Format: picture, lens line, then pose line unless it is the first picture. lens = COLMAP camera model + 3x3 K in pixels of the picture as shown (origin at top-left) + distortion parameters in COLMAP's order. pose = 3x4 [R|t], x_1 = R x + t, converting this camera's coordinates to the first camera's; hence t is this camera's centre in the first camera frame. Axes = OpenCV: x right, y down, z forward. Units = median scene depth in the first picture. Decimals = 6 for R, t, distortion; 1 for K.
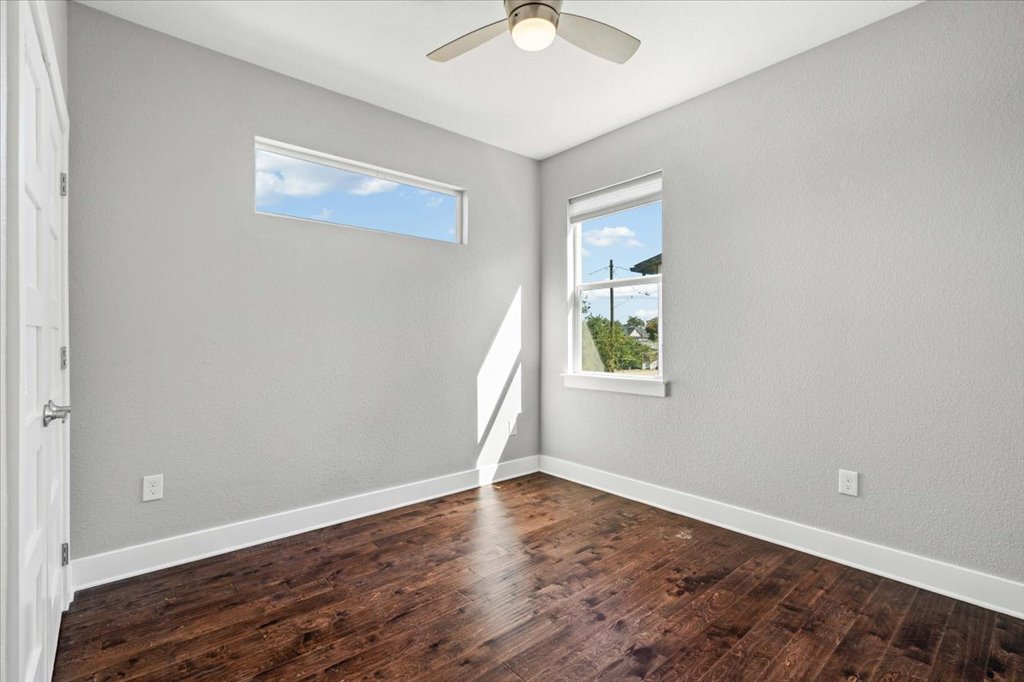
lens RADIAL K [[478.7, 0, 511.5], [0, 478.7, 339.8], [0, 0, 1]] dist [-0.006436, 0.001761]
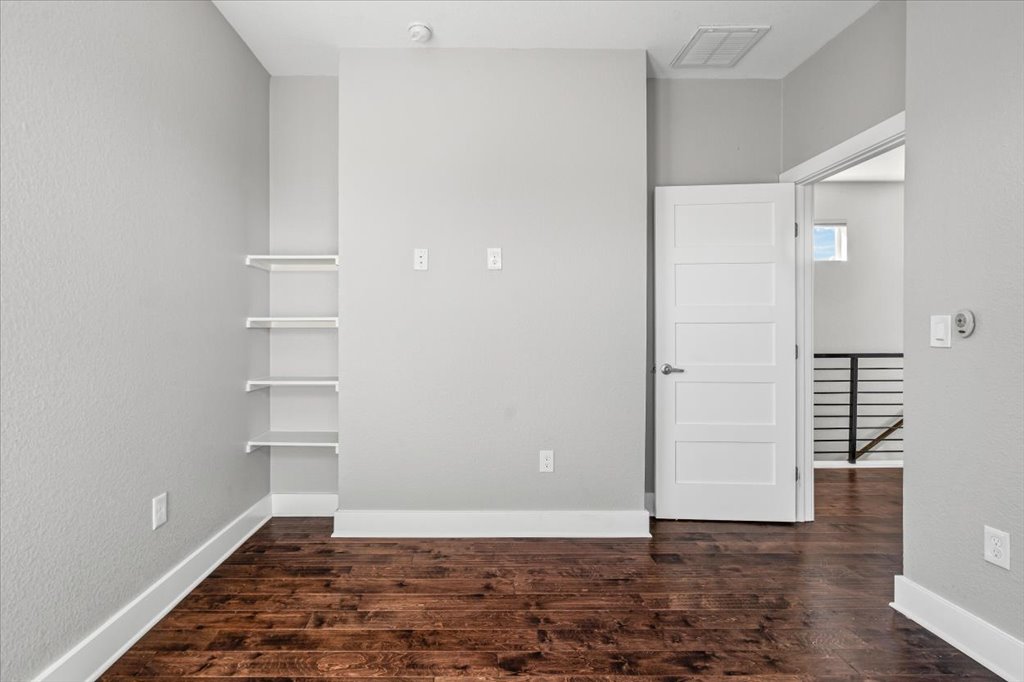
lens RADIAL K [[478.7, 0, 469.6], [0, 478.7, 334.7], [0, 0, 1]] dist [-0.006436, 0.001761]
pose [[-0.756974, -0.003225, 0.653437, -0.240888], [0.000208, 0.999987, 0.005177, 0.005459], [-0.653445, 0.004054, -0.756963, 1.568652]]
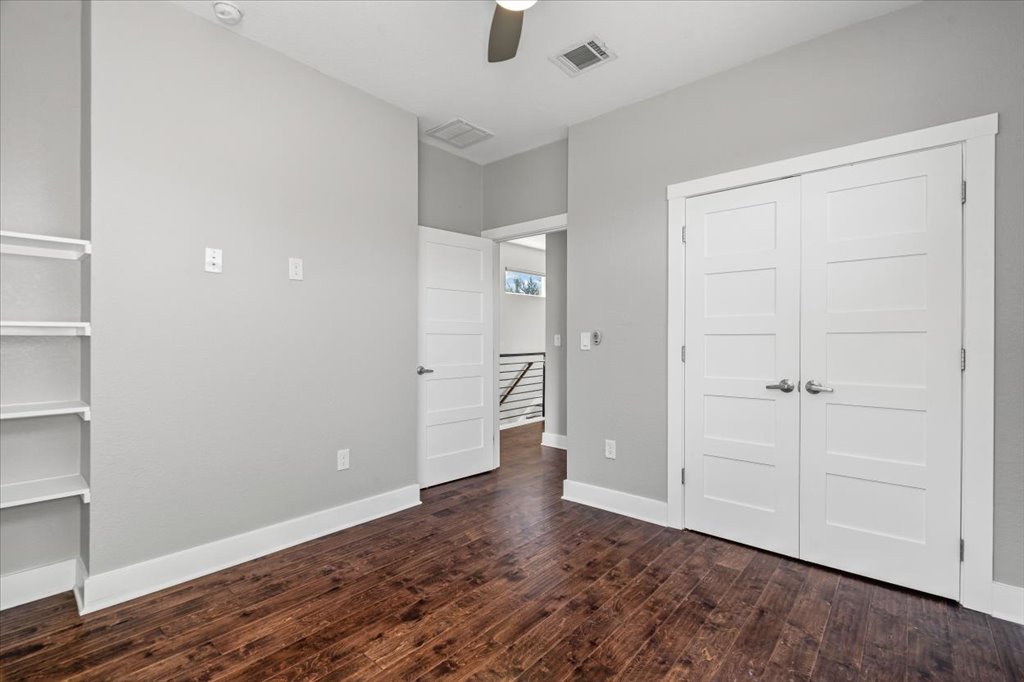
lens RADIAL K [[461.2, 0, 507.4], [0, 461.2, 340.3], [0, 0, 1]] dist [-0.004342, 0.000161]
pose [[-0.990924, -0.002281, -0.134400, 0.176952], [-0.002664, 0.999993, 0.002670, -0.003407], [0.134393, 0.003004, -0.990924, 1.888675]]
